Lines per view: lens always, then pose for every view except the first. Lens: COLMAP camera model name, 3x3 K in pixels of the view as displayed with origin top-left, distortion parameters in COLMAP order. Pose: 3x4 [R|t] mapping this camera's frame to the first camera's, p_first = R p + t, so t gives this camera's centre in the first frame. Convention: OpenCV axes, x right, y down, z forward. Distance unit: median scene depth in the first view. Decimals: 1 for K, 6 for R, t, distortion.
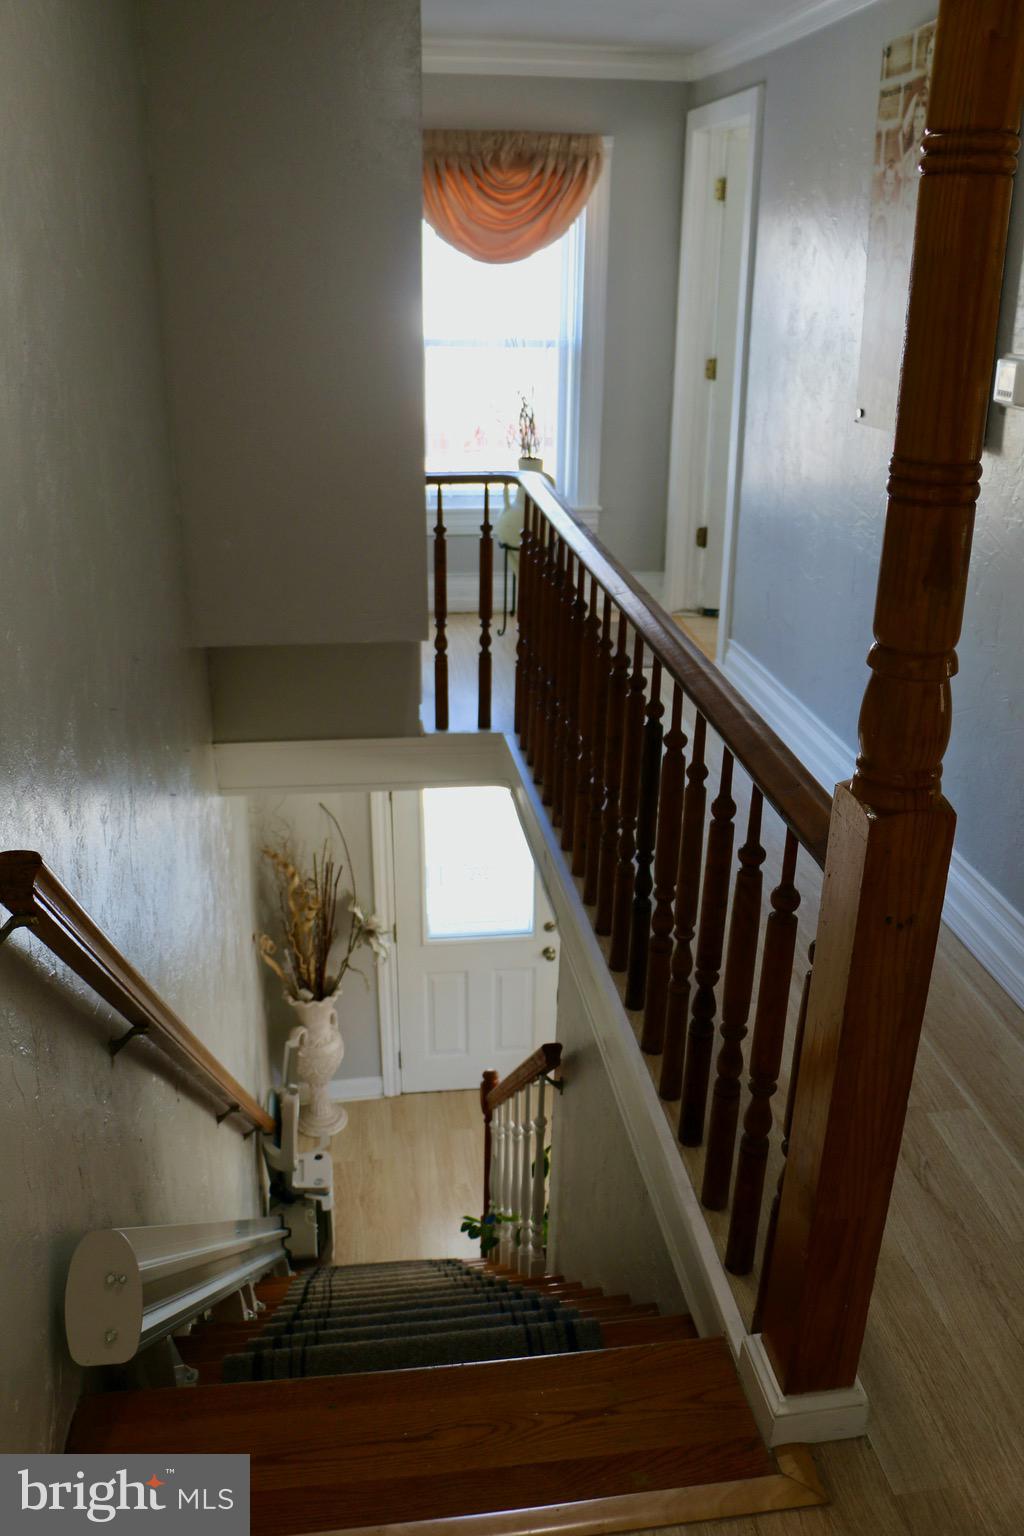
lens RADIAL K [[1258.5, 0, 512.0], [0, 1258.5, 768.0], [0, 0, 1]] dist [-0.169242, 0.148004]
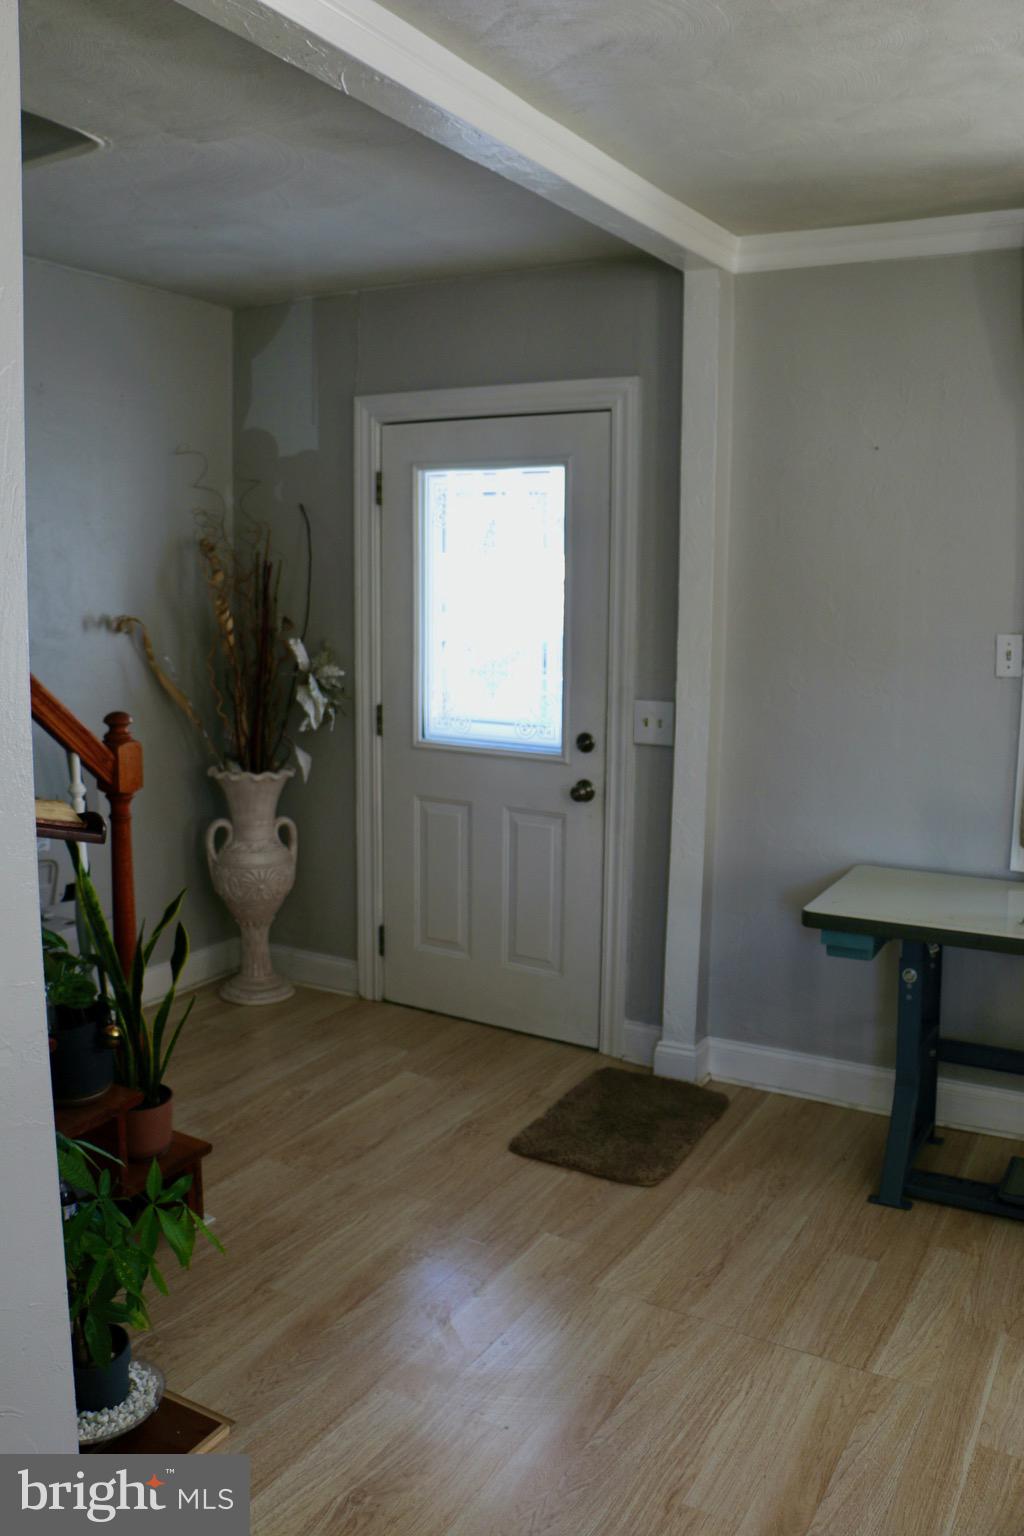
lens RADIAL K [[1258.5, 0, 512.0], [0, 1258.5, 768.0], [0, 0, 1]] dist [-0.169242, 0.148004]
pose [[0.789124, 0.090276, -0.607564, 0.492363], [-0.242336, 0.954661, -0.172903, 0.332522], [0.564409, 0.283677, 0.775223, 0.668641]]
